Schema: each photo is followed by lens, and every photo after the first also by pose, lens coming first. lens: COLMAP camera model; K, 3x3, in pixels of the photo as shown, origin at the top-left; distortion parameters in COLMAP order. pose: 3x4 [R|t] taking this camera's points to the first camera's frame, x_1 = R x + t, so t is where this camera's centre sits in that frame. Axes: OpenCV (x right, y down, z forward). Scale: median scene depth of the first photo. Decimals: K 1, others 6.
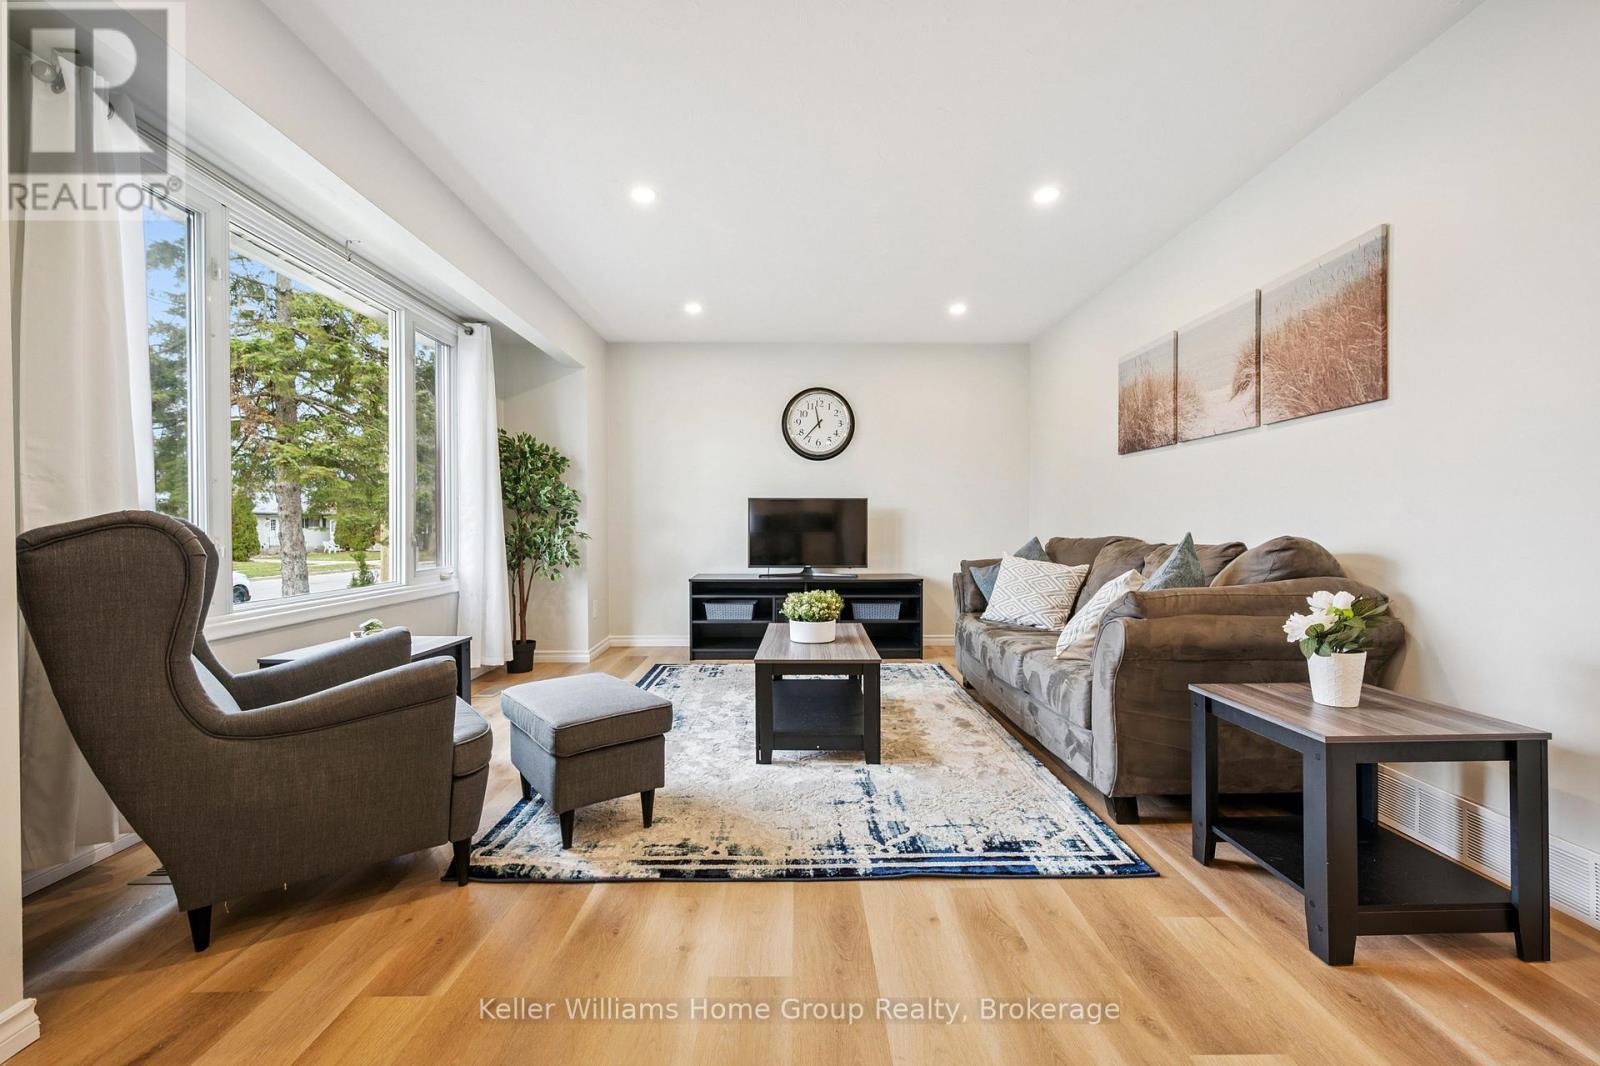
lens RADIAL K [[678.9, 0, 799.4], [0, 678.9, 535.8], [0, 0, 1]] dist [0.001439, -0.000076]
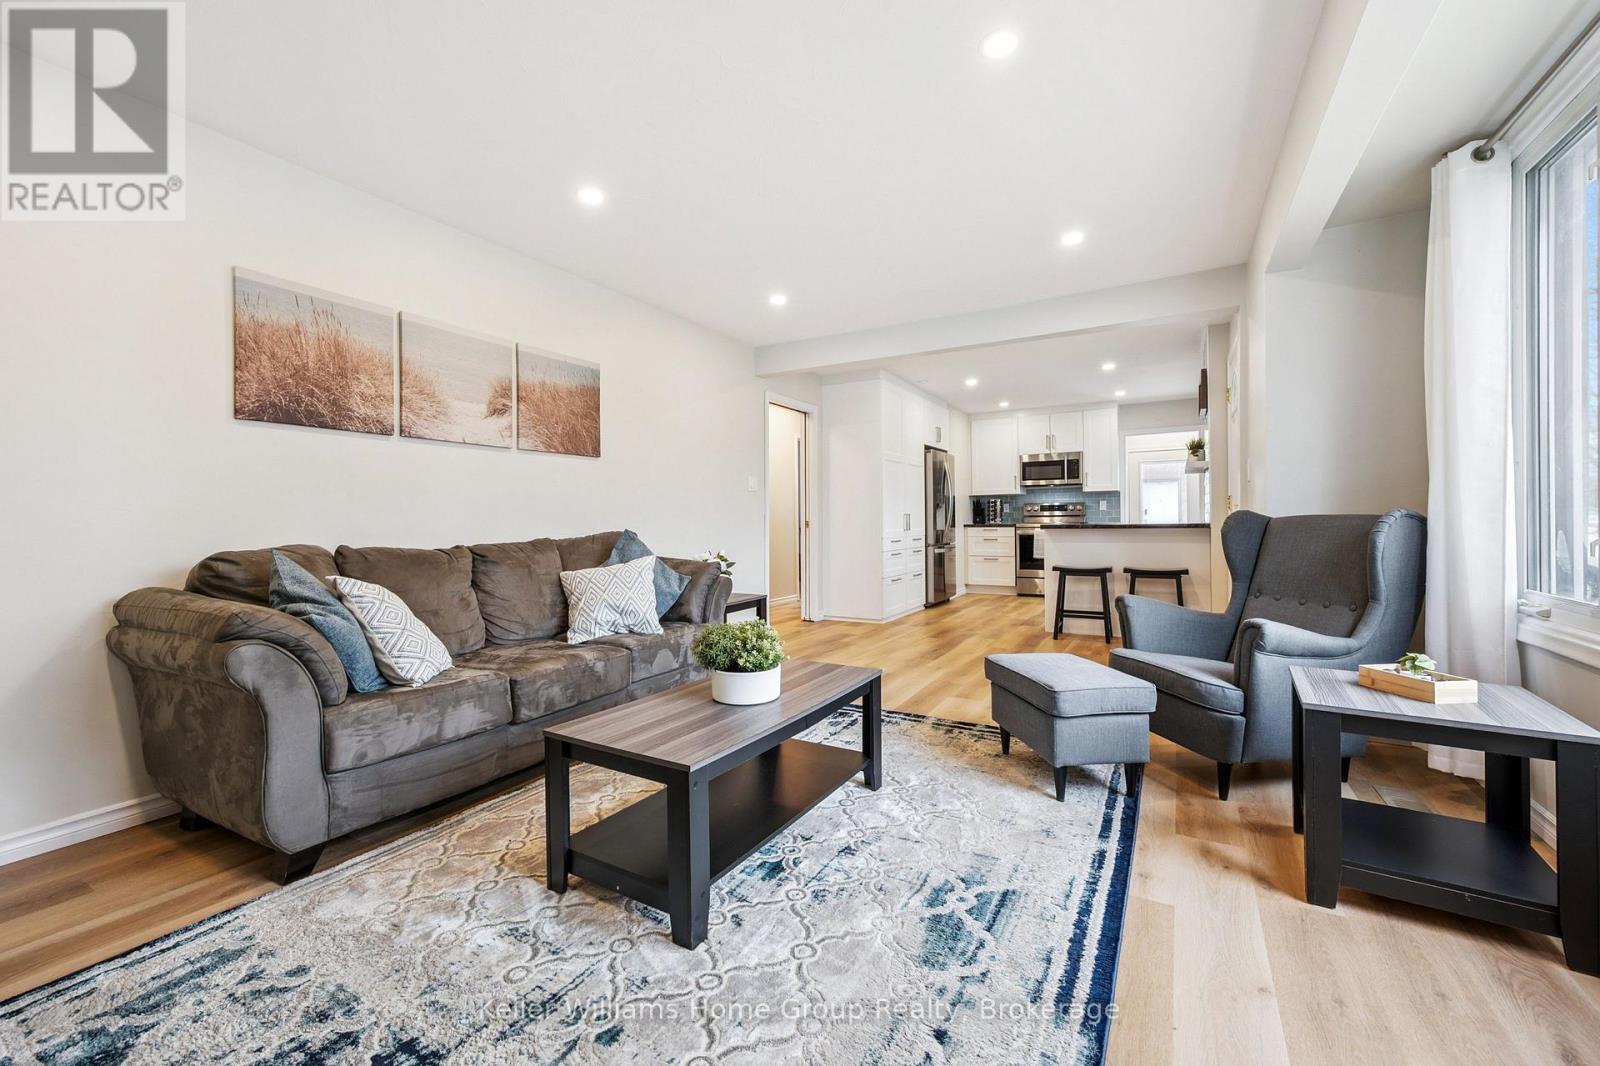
lens RADIAL K [[647.0, 0, 798.1], [0, 647.0, 528.8], [0, 0, 1]] dist [-0.000356, -0.000322]
pose [[-0.860475, 0.004915, 0.509469, -0.446899], [0.020297, 0.999490, 0.024639, -0.031947], [-0.509088, 0.031541, -0.860136, 1.957361]]
